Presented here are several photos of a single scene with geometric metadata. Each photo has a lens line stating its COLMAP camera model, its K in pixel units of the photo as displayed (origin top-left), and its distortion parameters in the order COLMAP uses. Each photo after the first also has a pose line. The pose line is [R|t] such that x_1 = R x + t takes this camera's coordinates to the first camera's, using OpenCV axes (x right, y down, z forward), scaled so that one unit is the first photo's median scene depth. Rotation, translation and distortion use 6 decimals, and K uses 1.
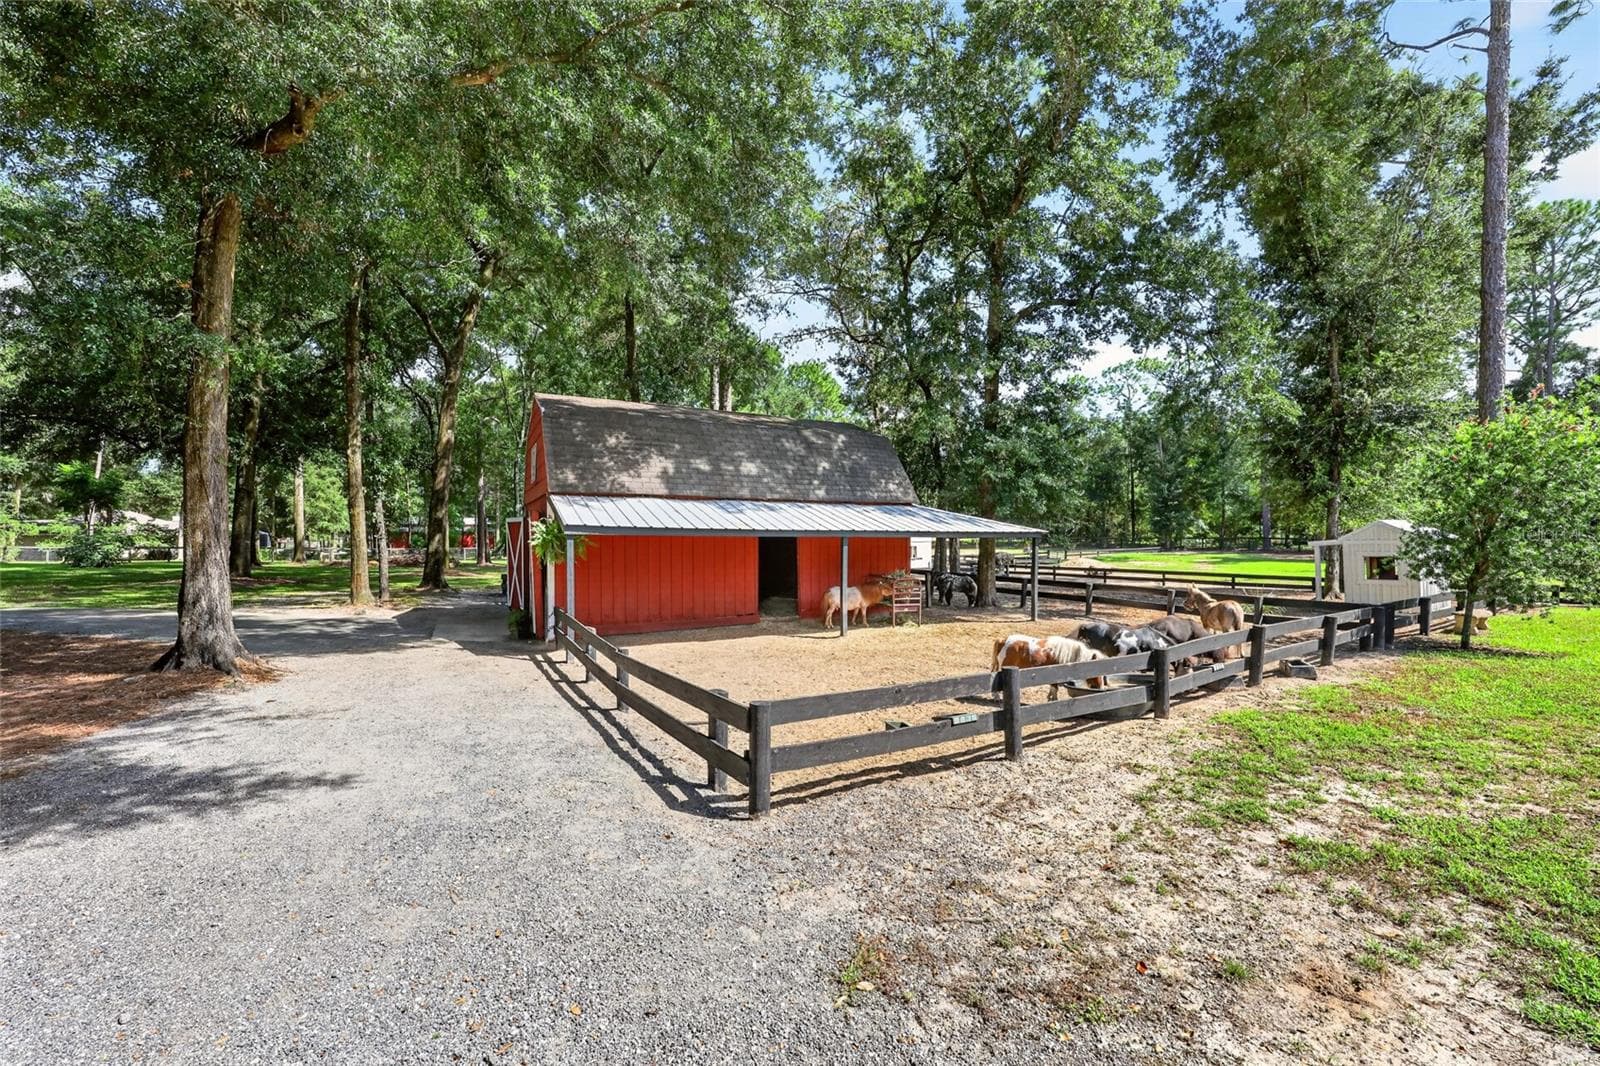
lens RADIAL K [[642.5, 0, 800.0], [0, 642.5, 533.0], [0, 0, 1]] dist [-0.005641, 0.000482]
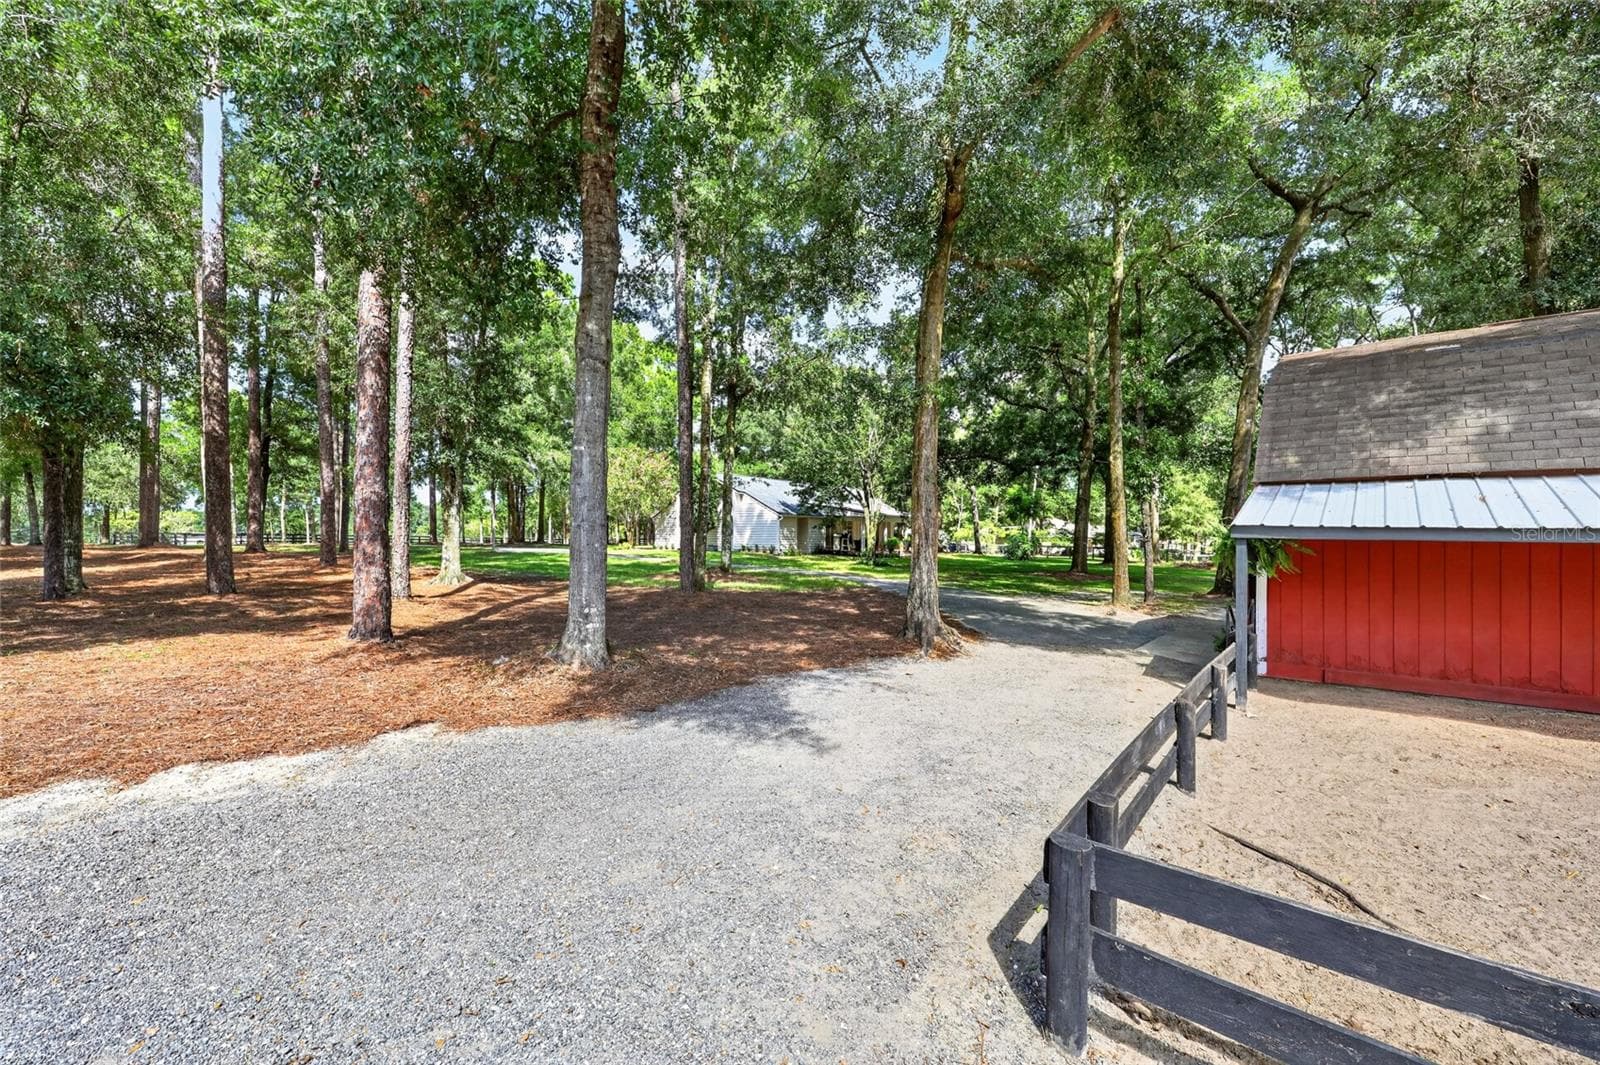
lens RADIAL K [[642.5, 0, 800.0], [0, 642.5, 532.5], [0, 0, 1]] dist [-0.005641, 0.000482]
pose [[0.336448, -0.005343, -0.941687, 0.136689], [0.001084, 0.999985, -0.005286, -0.000487], [0.941702, 0.000758, 0.336448, 0.209748]]
